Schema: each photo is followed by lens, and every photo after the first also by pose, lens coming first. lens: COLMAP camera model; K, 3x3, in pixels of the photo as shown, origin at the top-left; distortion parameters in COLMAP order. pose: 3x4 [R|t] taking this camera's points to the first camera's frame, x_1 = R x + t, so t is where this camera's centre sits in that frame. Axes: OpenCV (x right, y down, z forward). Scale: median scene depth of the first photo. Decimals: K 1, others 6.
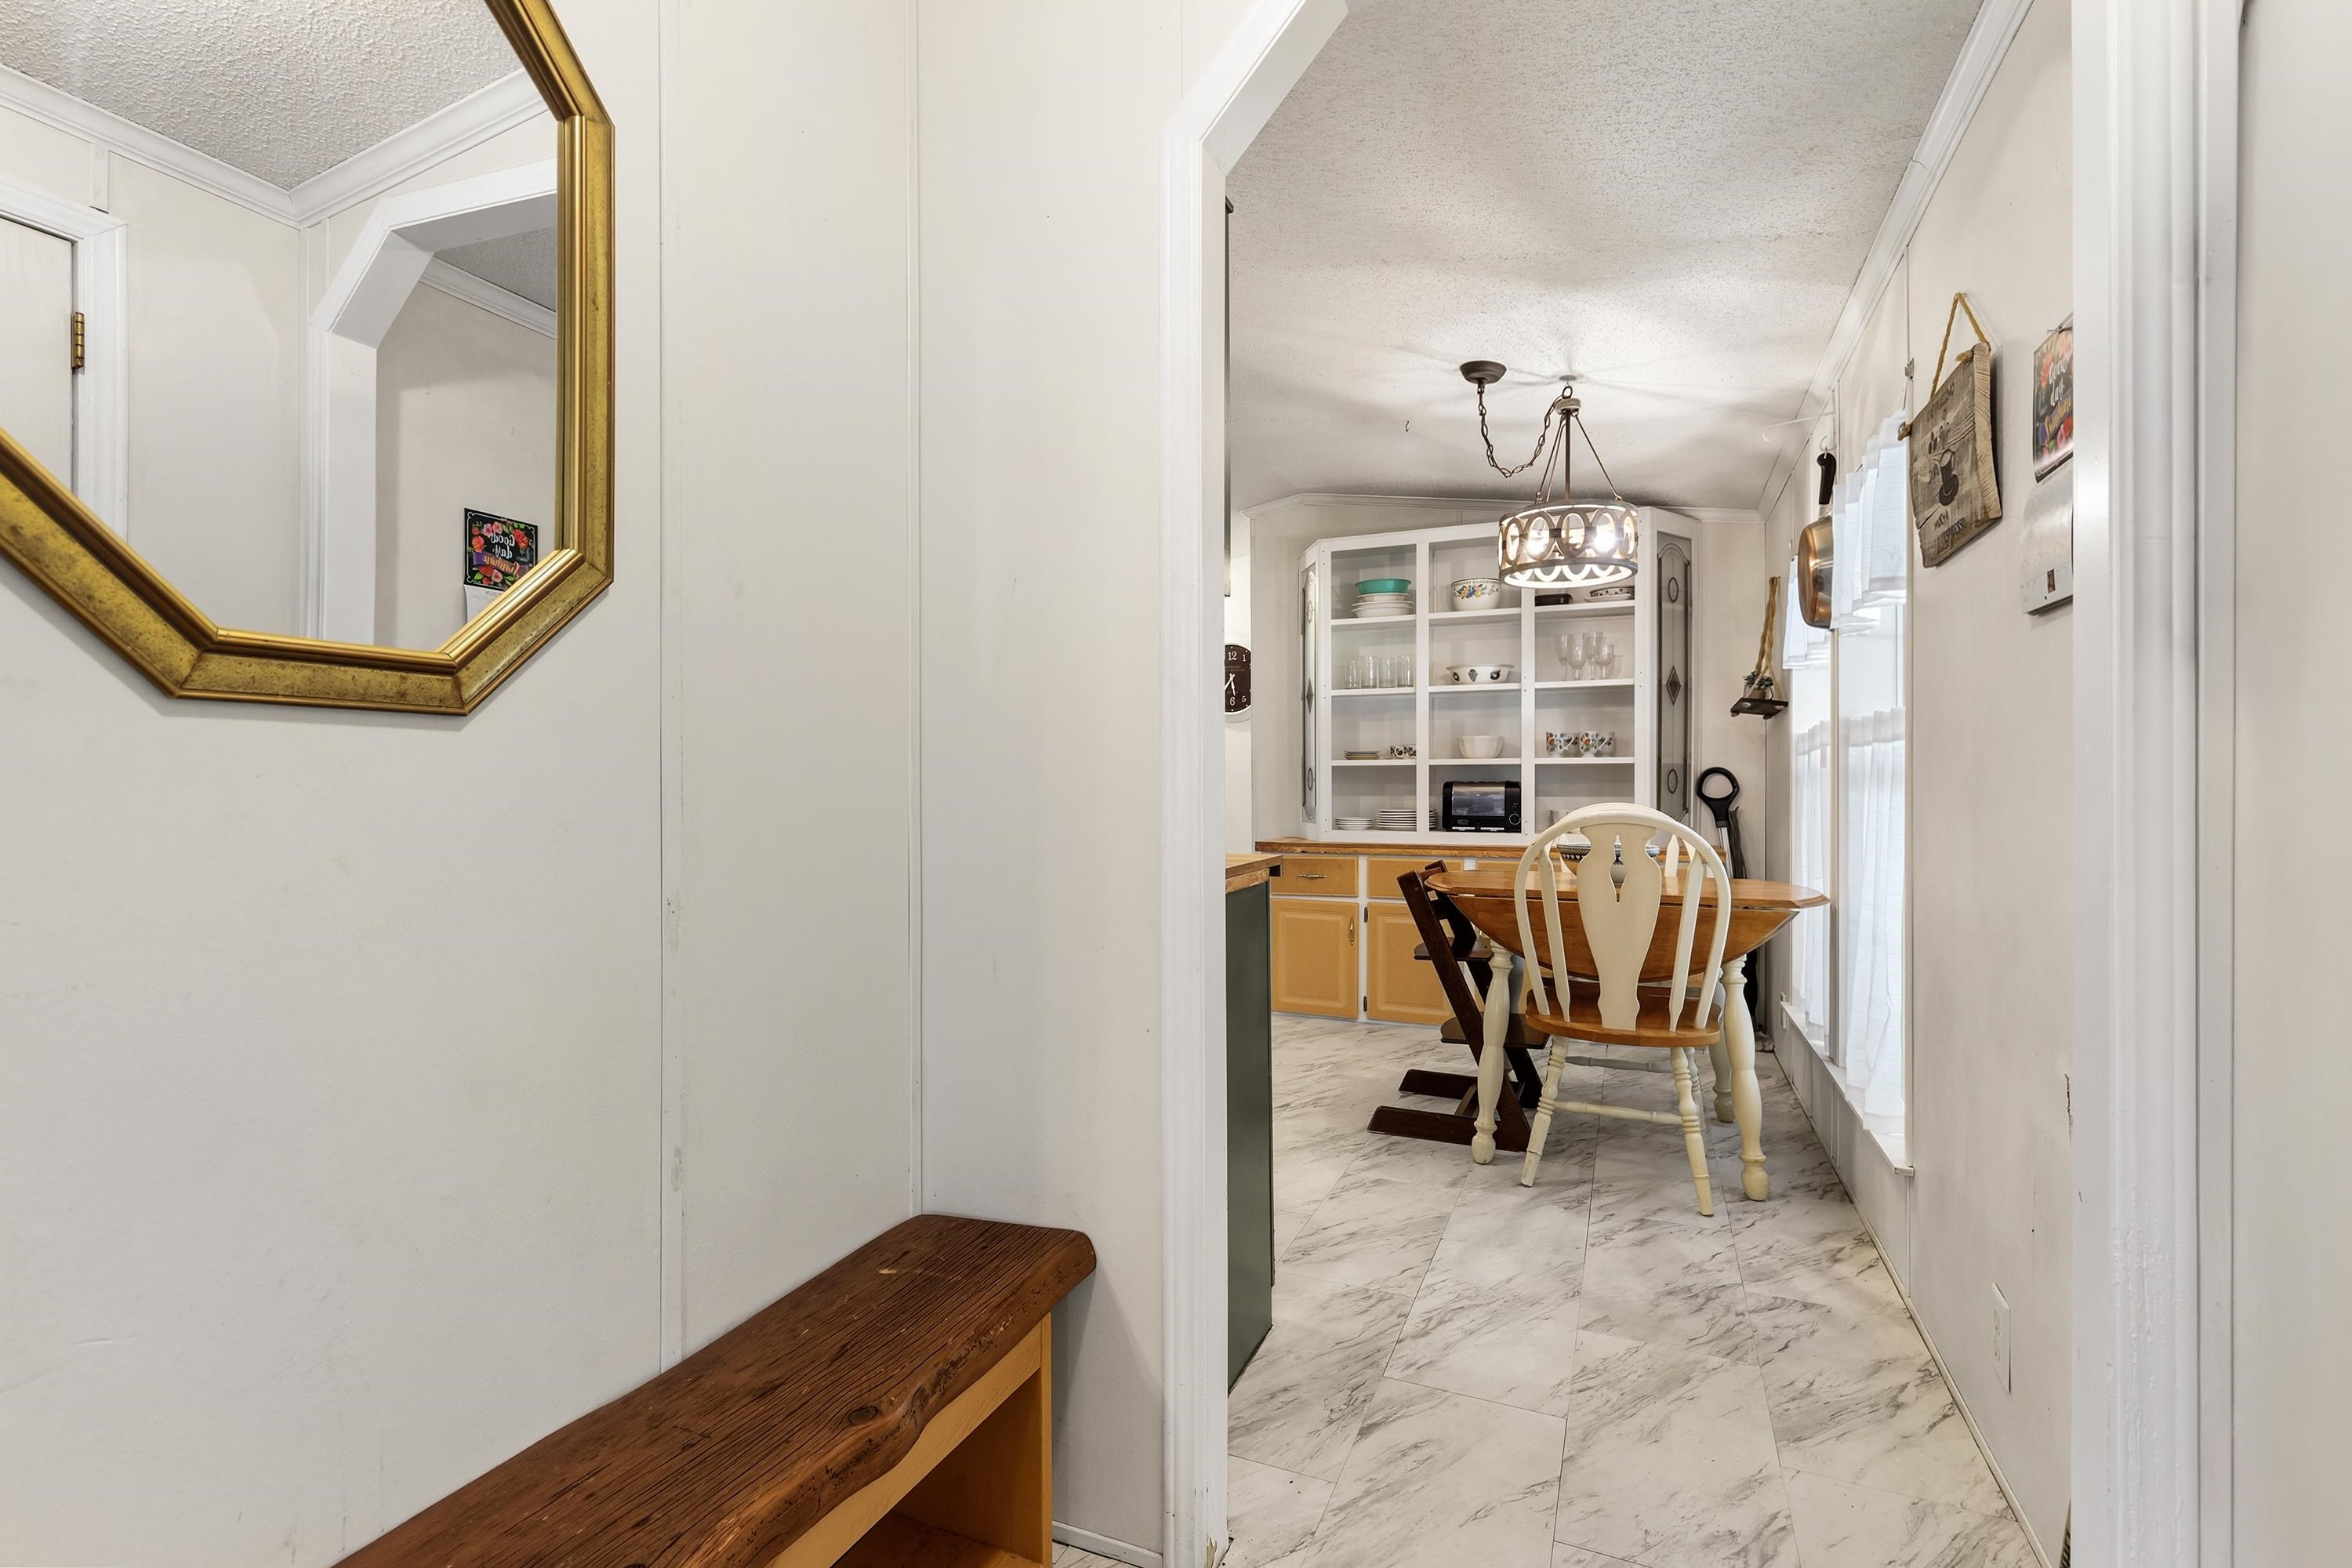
lens RADIAL K [[1053.8, 0, 1164.0], [0, 1053.8, 787.8], [0, 0, 1]] dist [0.004258, -0.000710]
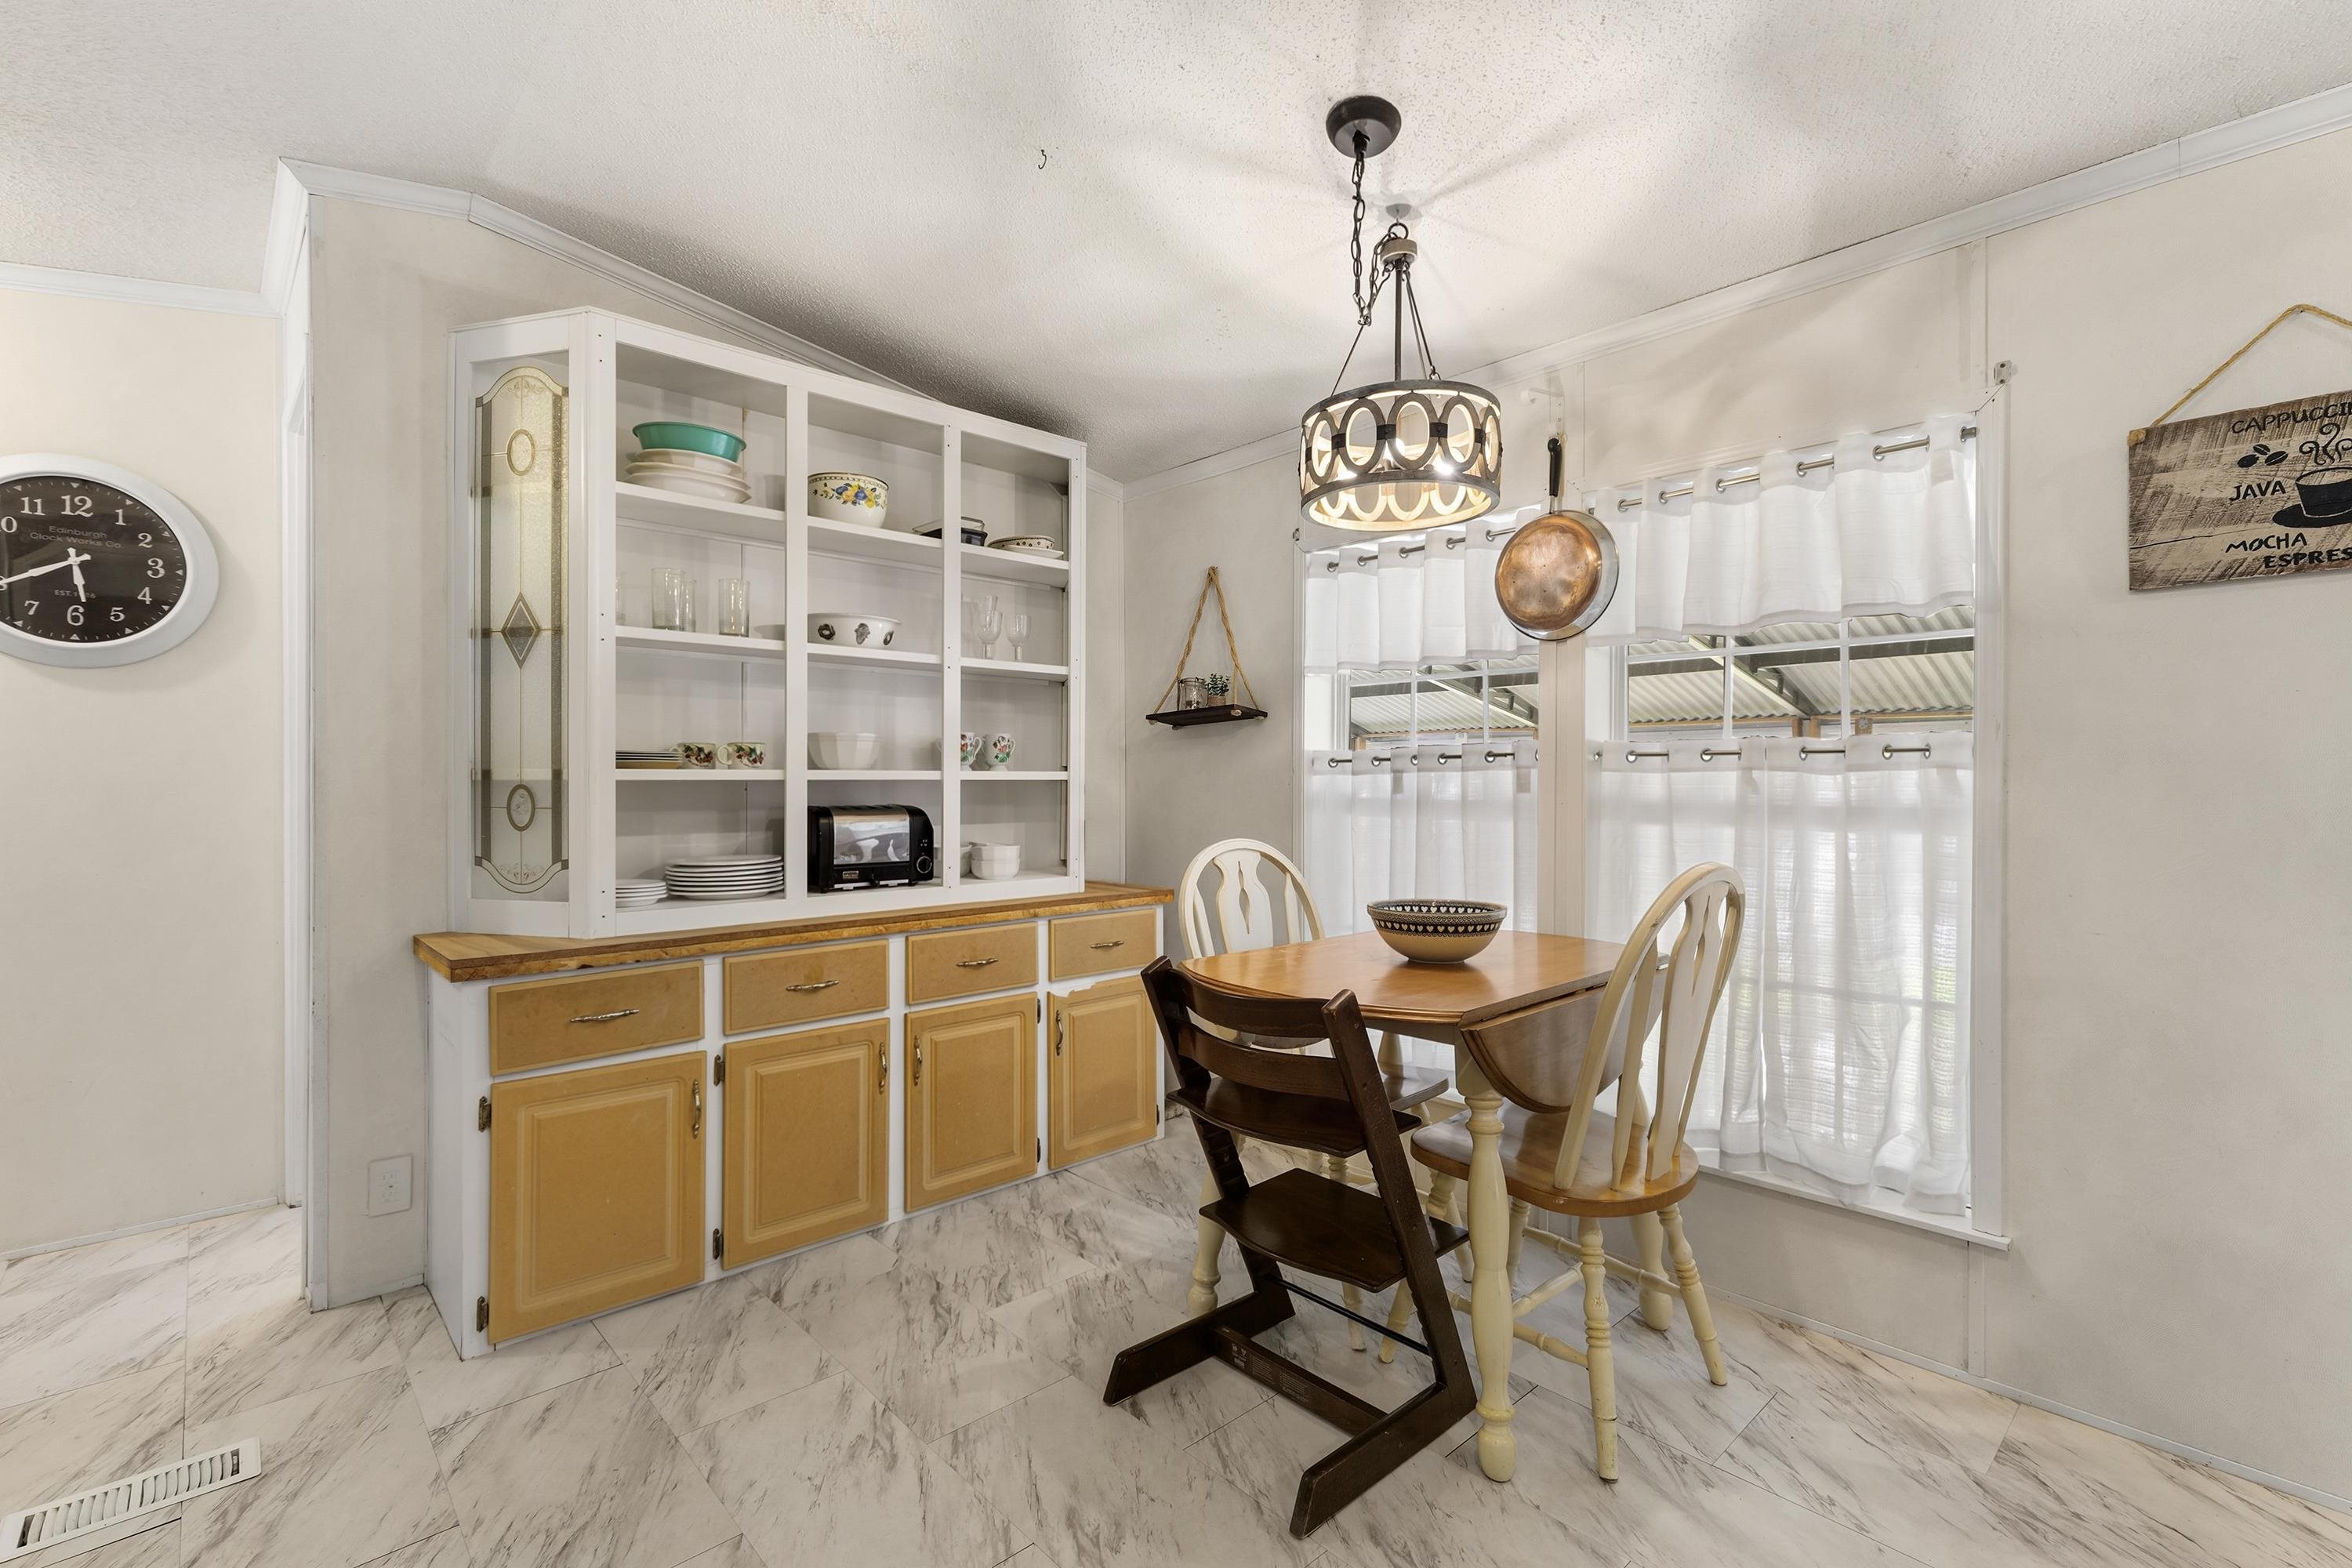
lens RADIAL K [[1053.8, 0, 1174.4], [0, 1053.8, 781.7], [0, 0, 1]] dist [0.004258, -0.000710]
pose [[0.395629, 0.002574, 0.918407, -0.201852], [0.005799, 0.999969, -0.005300, -0.017113], [-0.918392, 0.007423, 0.395602, 0.614892]]
